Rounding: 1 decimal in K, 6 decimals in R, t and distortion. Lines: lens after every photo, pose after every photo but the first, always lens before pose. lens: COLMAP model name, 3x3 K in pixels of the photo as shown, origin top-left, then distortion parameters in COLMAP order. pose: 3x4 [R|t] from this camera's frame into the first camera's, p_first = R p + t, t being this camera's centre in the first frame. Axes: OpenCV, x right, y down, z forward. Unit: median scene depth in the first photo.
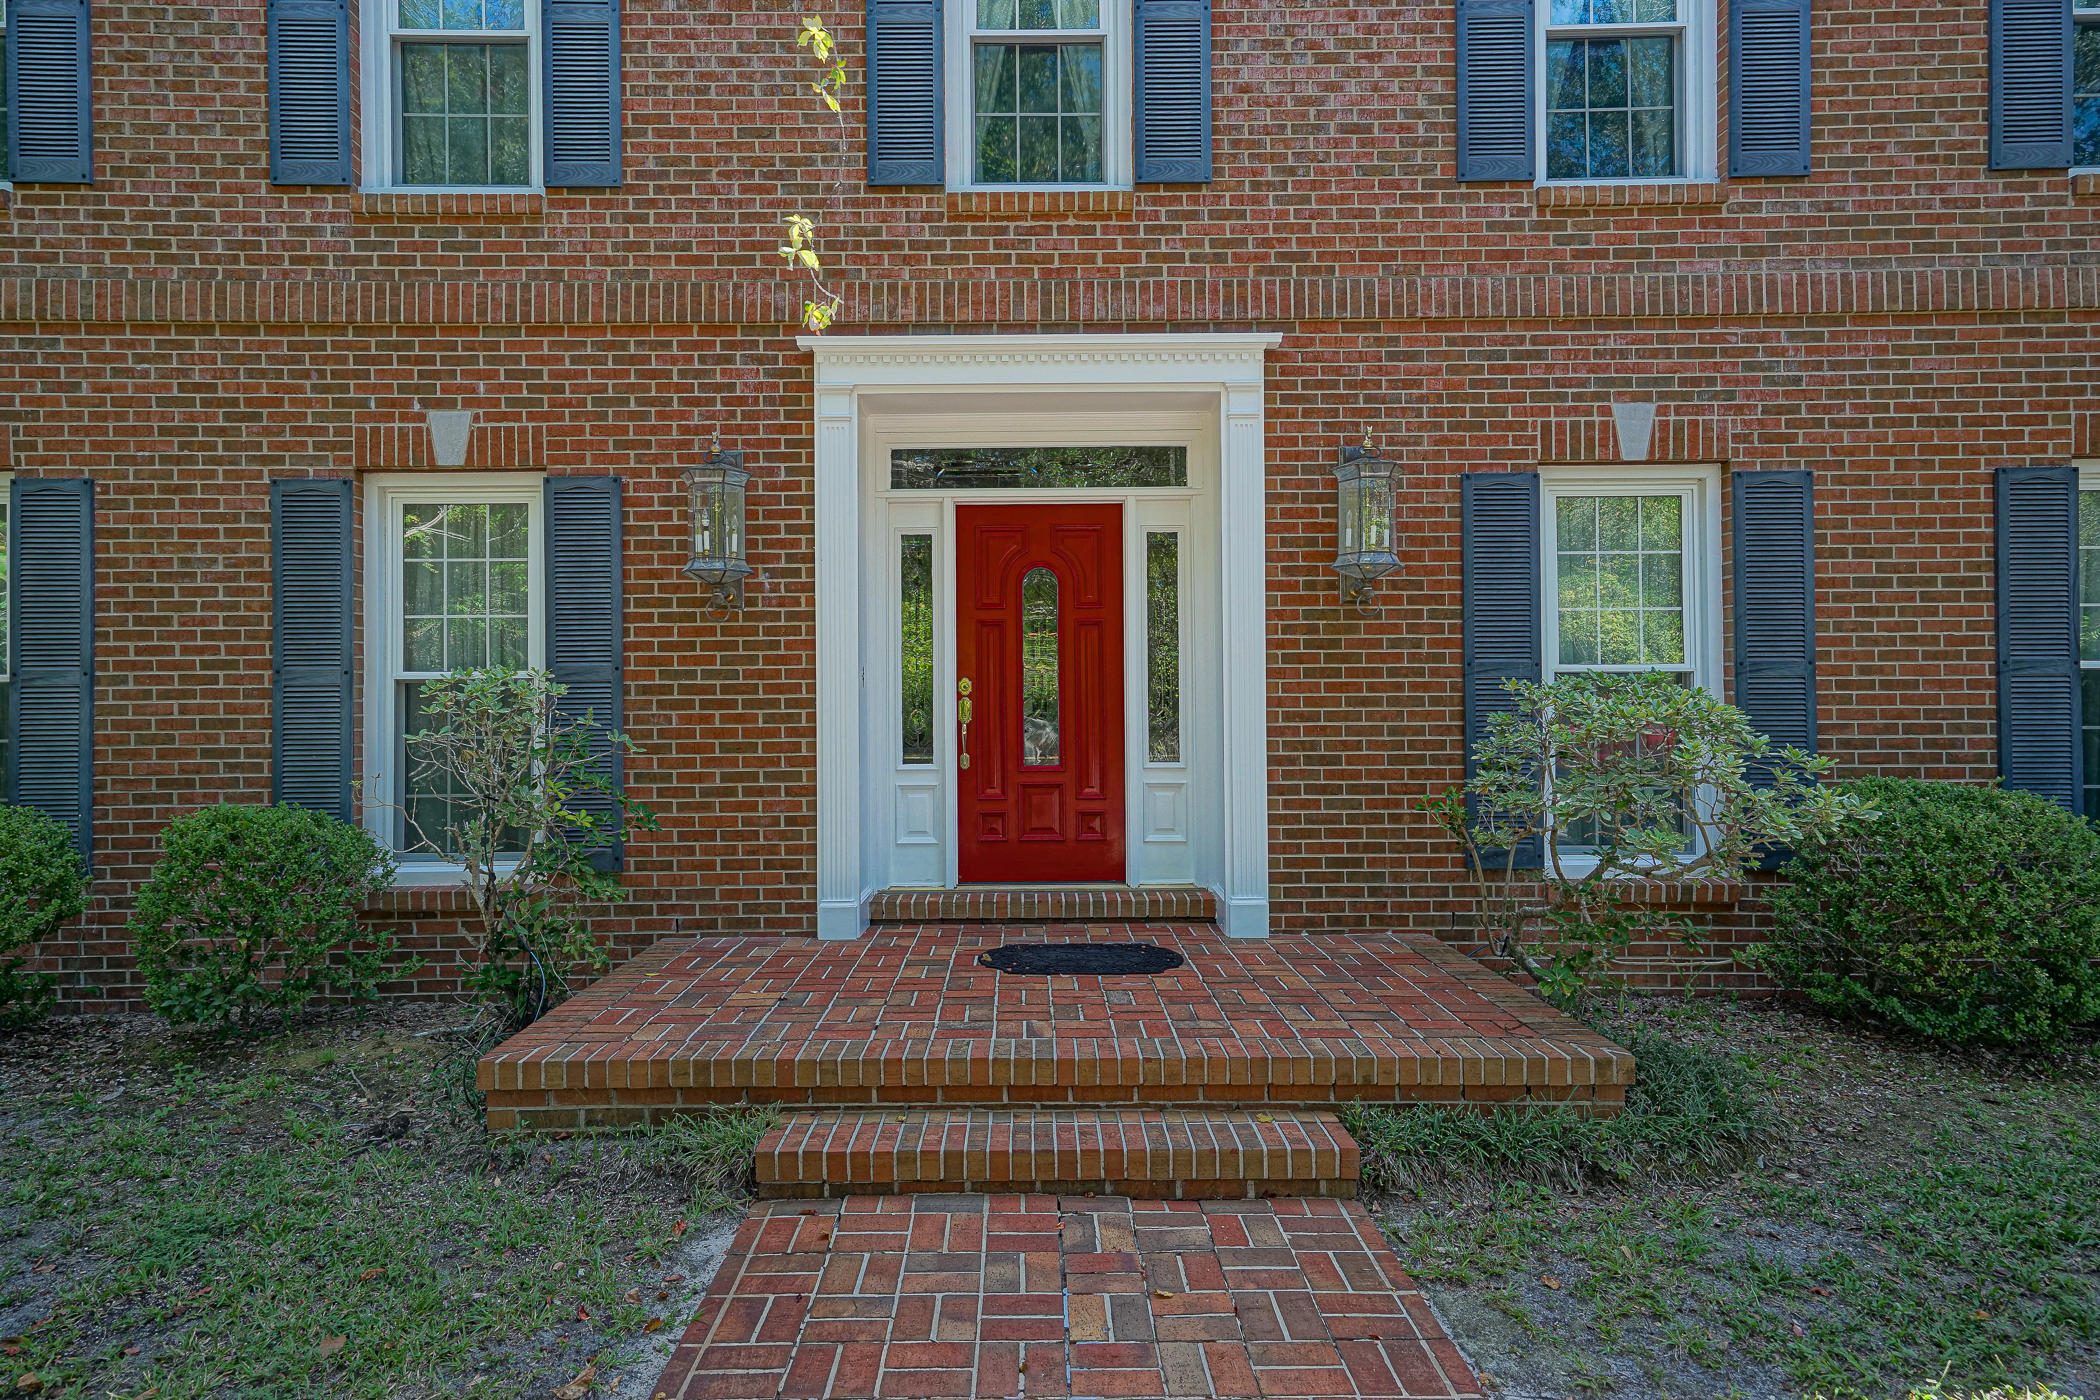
lens RADIAL K [[1215.6, 0, 1050.0], [0, 1215.6, 700.0], [0, 0, 1]] dist [0.025557, 0.000234]
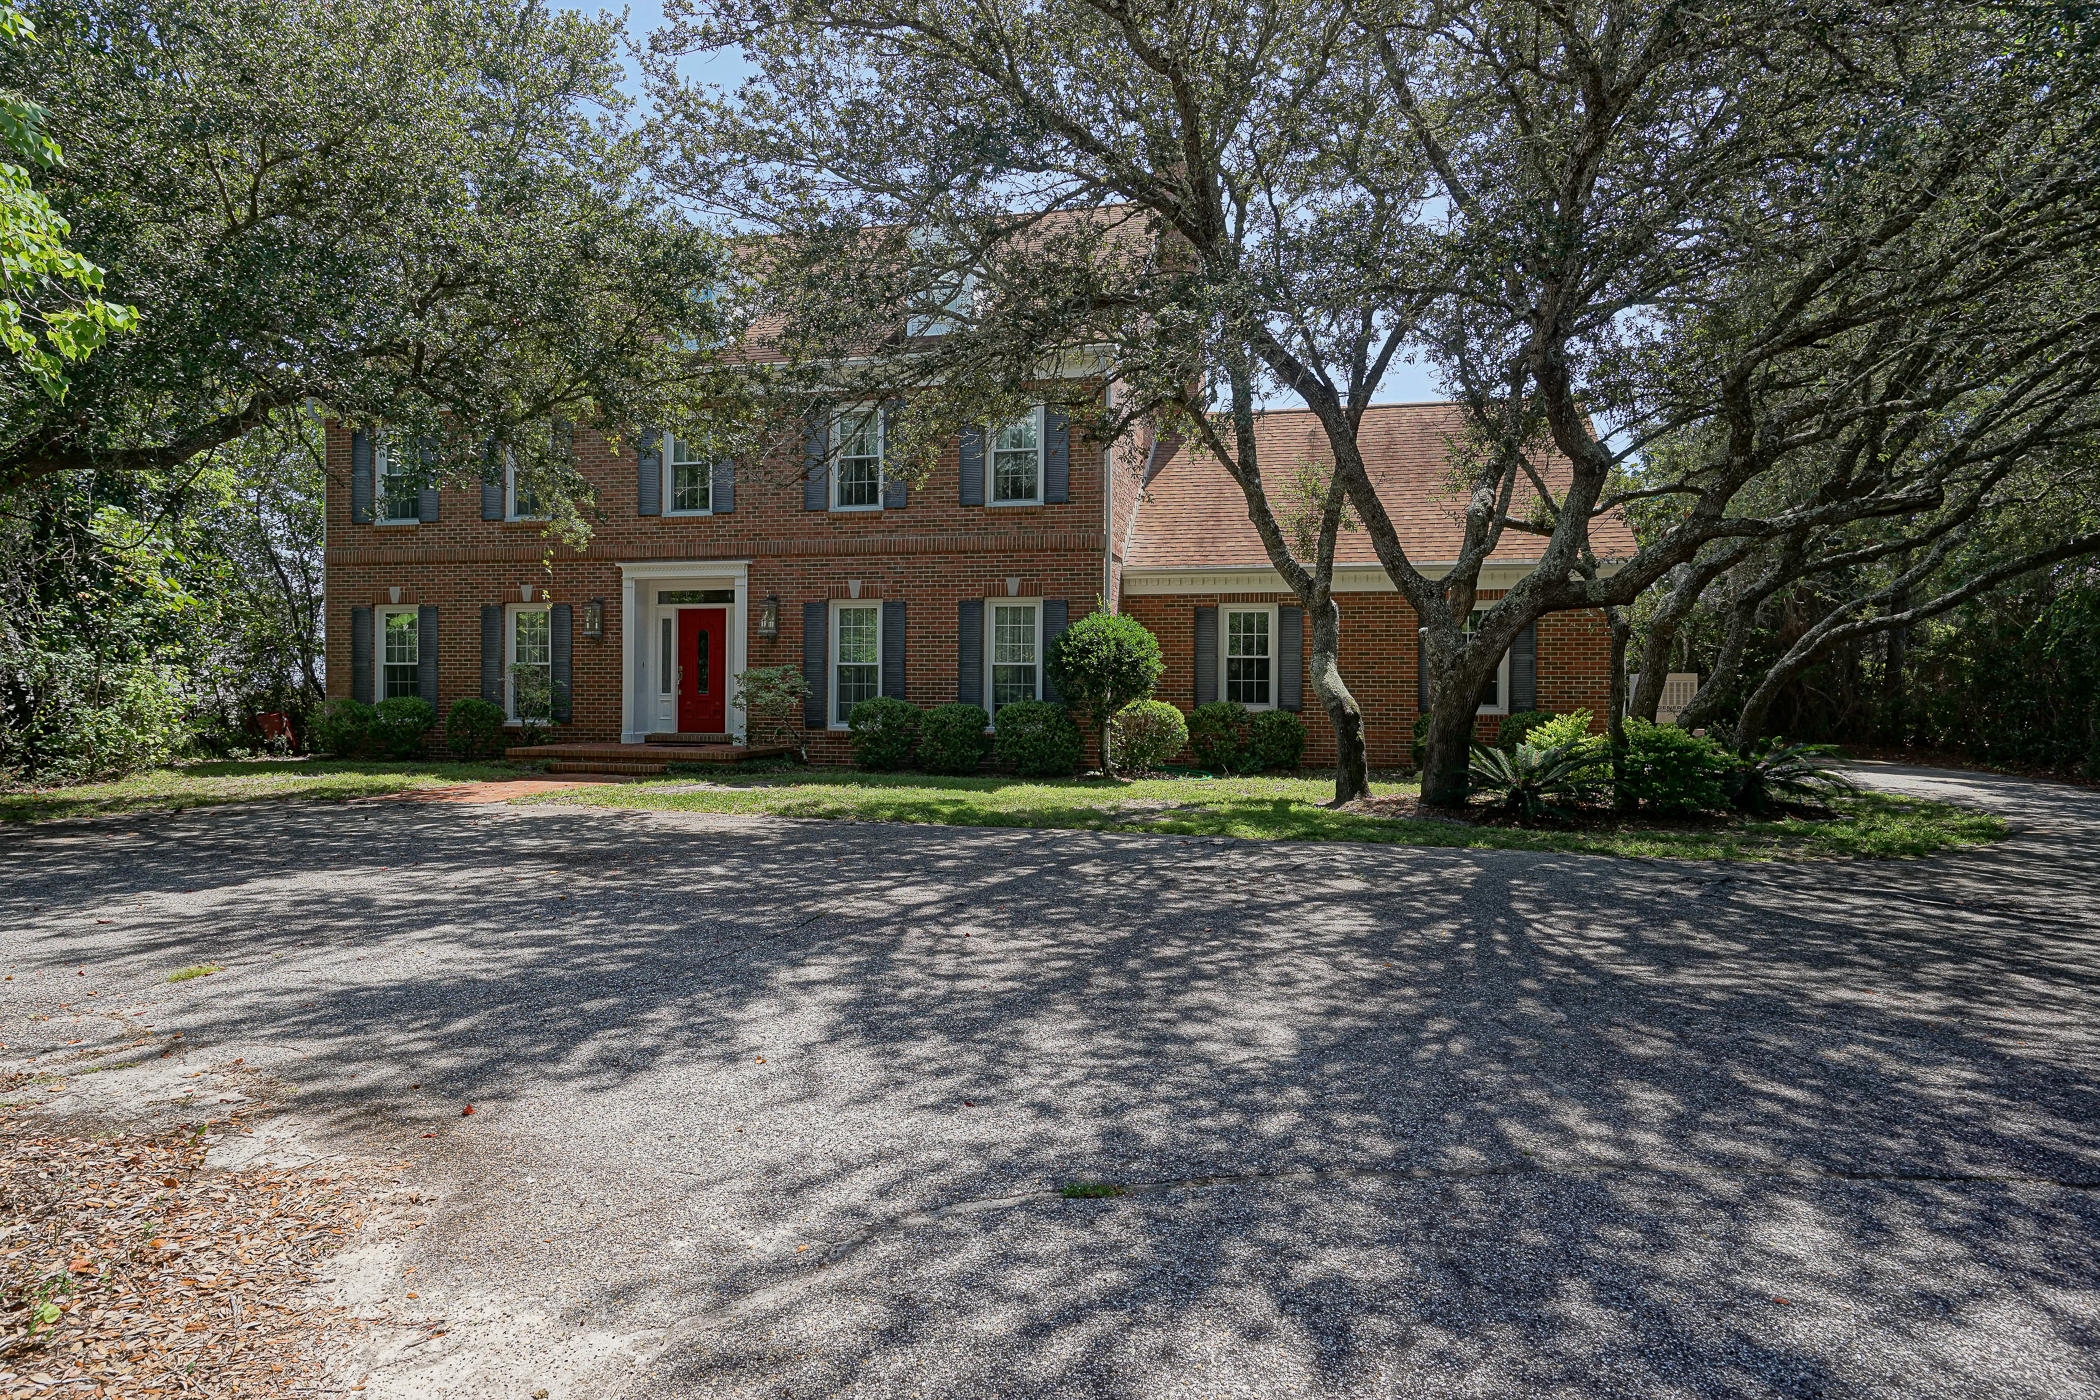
lens RADIAL K [[1182.5, 0, 1062.8], [0, 1182.5, 694.2], [0, 0, 1]] dist [0.014390, 0.015772]
pose [[0.973311, 0.012070, -0.229174, 1.685892], [-0.008851, 0.999847, 0.015069, 0.001178], [0.229321, -0.012639, 0.973269, -1.831075]]
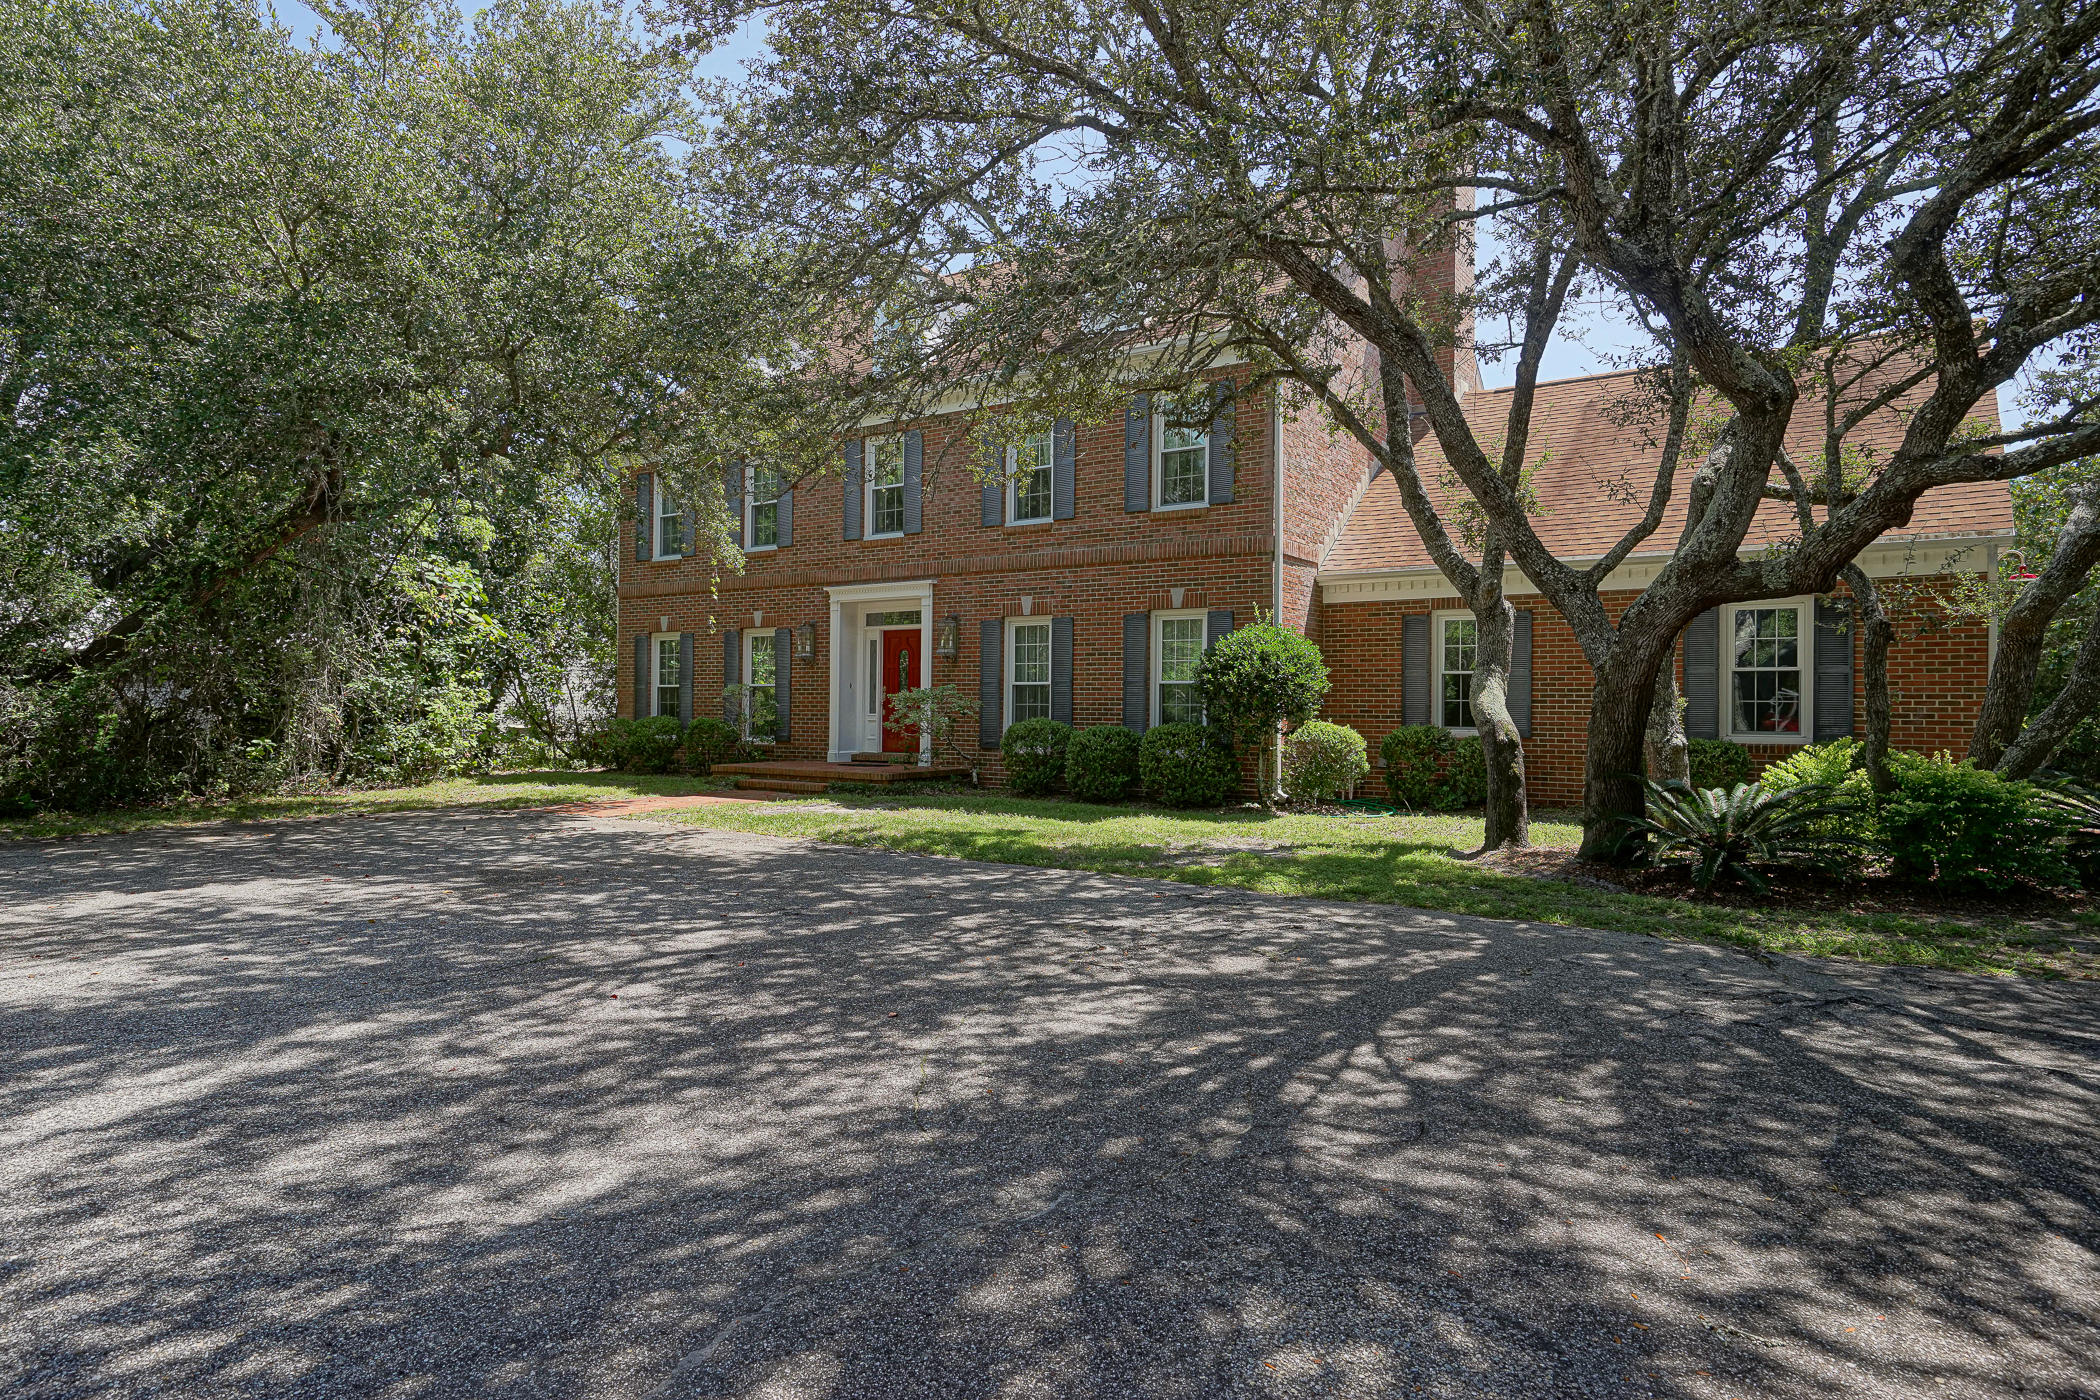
lens RADIAL K [[1182.5, 0, 1062.8], [0, 1182.5, 694.2], [0, 0, 1]] dist [0.014390, 0.015772]
pose [[0.832989, 0.005298, -0.553264, 2.156322], [-0.006510, 0.999979, -0.000227, 0.000697], [0.553251, 0.003791, 0.833006, -1.379898]]
